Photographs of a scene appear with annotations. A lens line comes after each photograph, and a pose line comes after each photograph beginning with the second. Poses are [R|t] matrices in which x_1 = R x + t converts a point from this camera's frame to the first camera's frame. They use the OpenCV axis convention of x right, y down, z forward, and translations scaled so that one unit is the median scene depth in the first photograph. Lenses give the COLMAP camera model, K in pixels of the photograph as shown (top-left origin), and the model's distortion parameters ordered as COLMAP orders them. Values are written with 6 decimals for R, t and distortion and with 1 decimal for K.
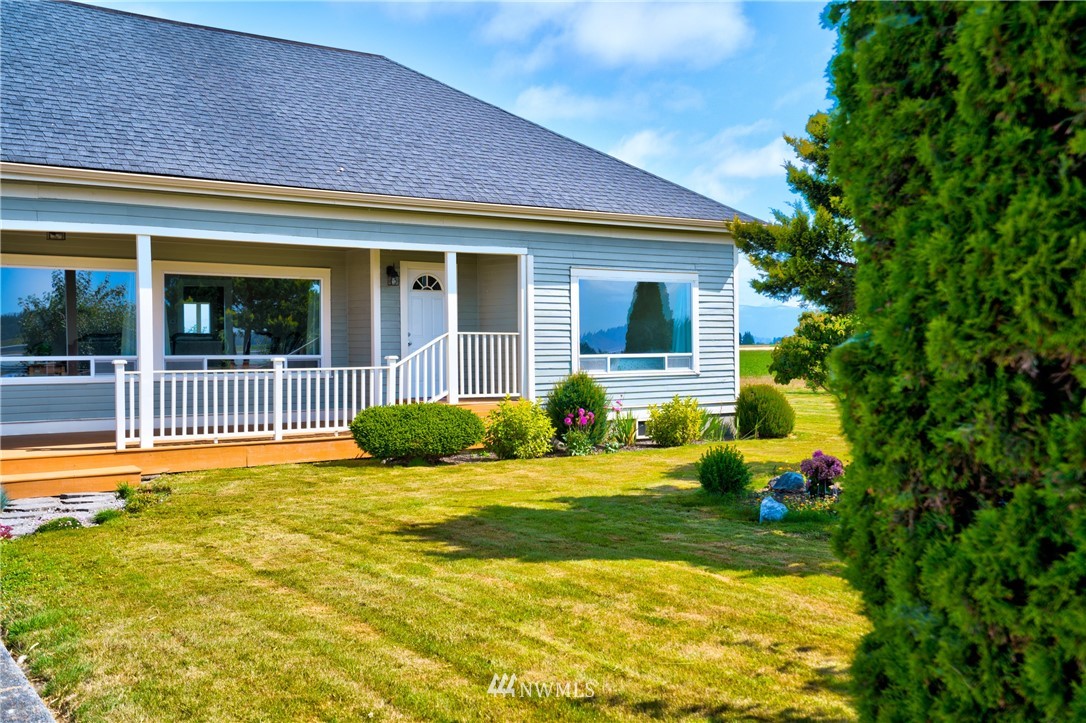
lens RADIAL K [[1079.5, 0, 544.3], [0, 1079.5, 359.2], [0, 0, 1]] dist [0.081867, 0.000000]
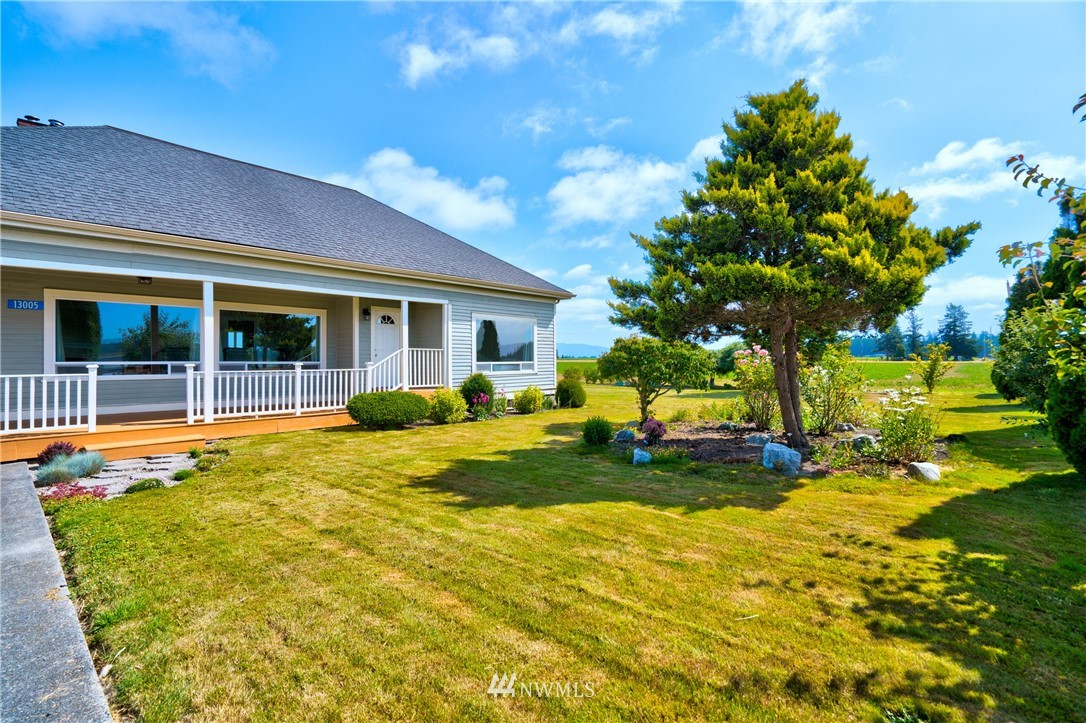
lens RADIAL K [[533.0, 0, 543.5], [0, 533.0, 357.0], [0, 0, 1]] dist [-0.024432, 0.006897]
pose [[0.973461, 0.006010, 0.228772, -0.075817], [-0.002165, 0.999852, -0.017052, 0.002684], [-0.228841, 0.016105, 0.973331, 0.169427]]
